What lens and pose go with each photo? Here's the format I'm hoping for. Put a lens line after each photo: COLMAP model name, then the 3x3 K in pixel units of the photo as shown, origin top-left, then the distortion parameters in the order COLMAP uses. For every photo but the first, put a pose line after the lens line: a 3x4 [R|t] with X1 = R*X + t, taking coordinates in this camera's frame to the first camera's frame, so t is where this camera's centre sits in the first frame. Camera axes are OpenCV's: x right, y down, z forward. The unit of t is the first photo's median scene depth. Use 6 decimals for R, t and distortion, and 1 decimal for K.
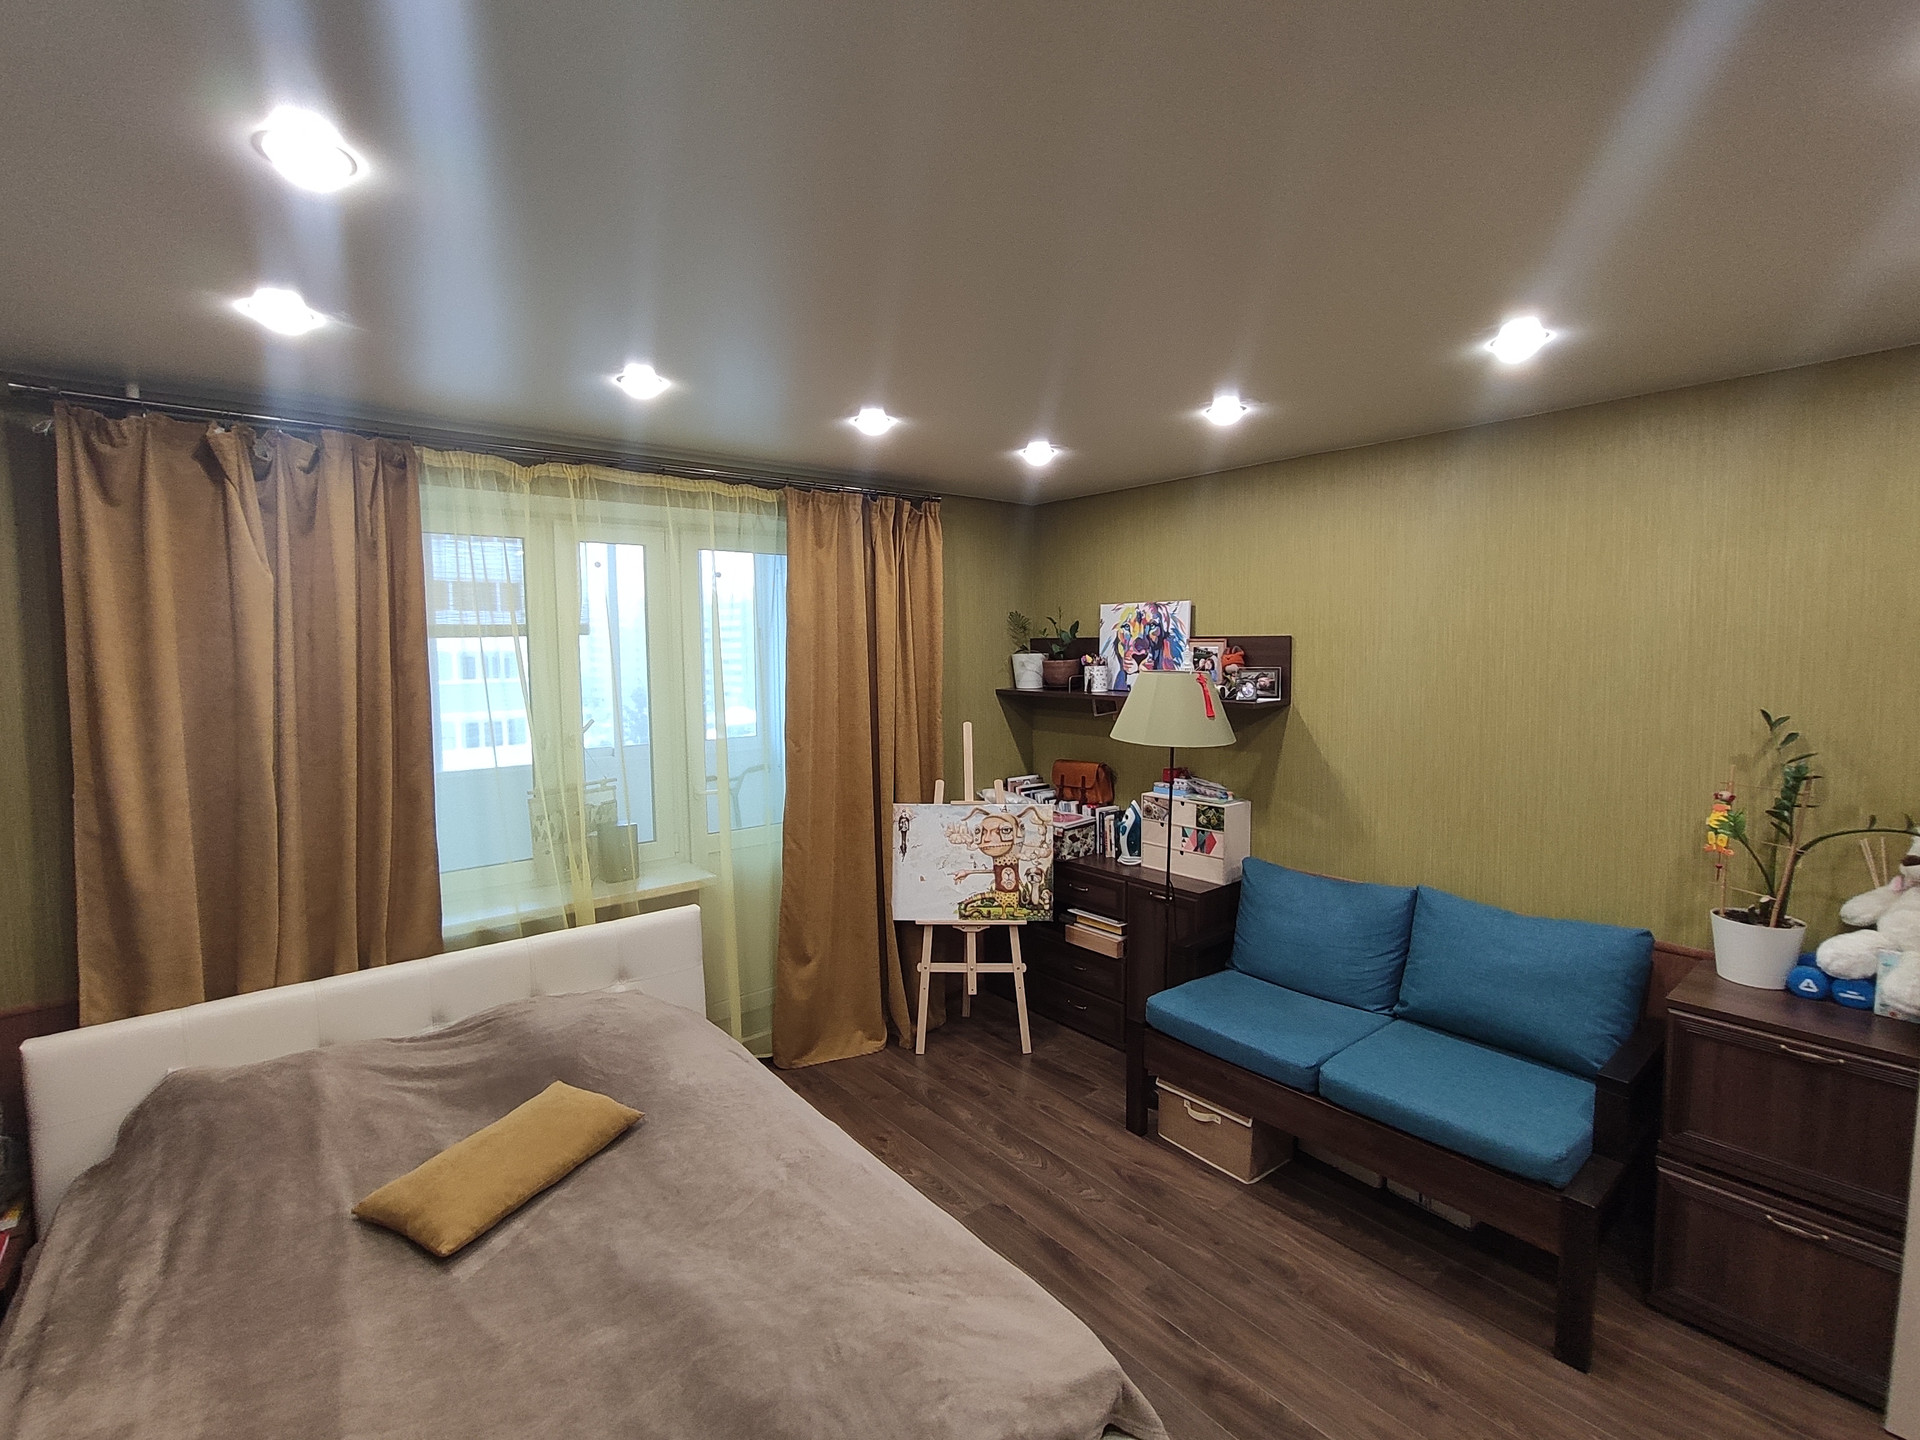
lens RADIAL K [[874.4, 0, 944.9], [0, 874.4, 708.2], [0, 0, 1]] dist [-0.021984, 0.017912]
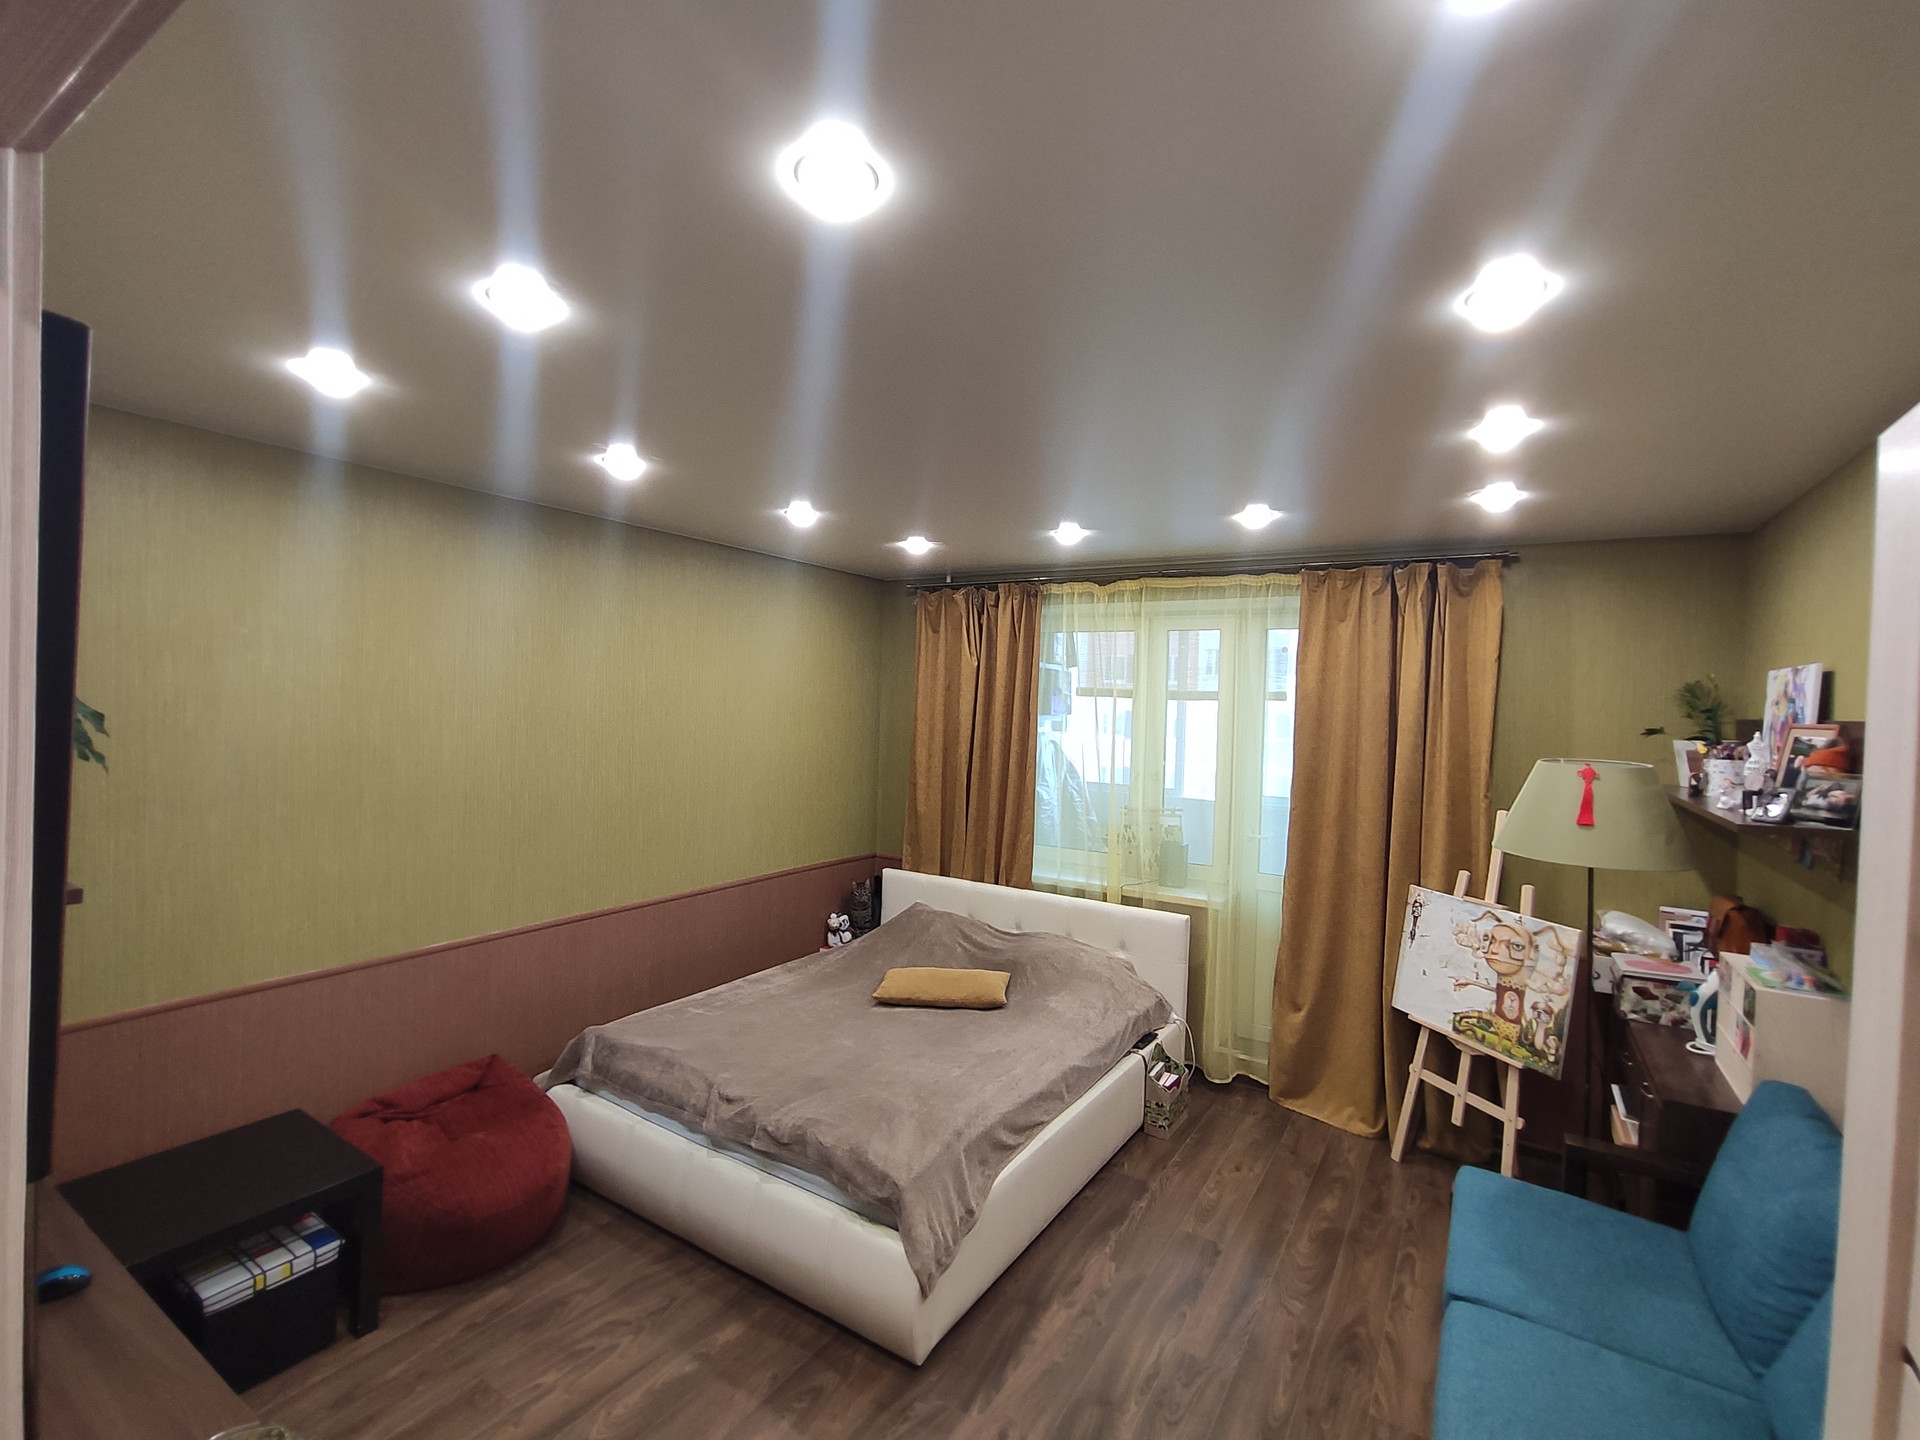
lens RADIAL K [[874.4, 0, 944.9], [0, 874.4, 708.2], [0, 0, 1]] dist [-0.021984, 0.017912]
pose [[0.323093, 0.028397, -0.945941, 0.665999], [-0.102139, 0.994757, -0.005024, -0.024036], [0.940839, 0.098240, 0.324299, 0.207930]]
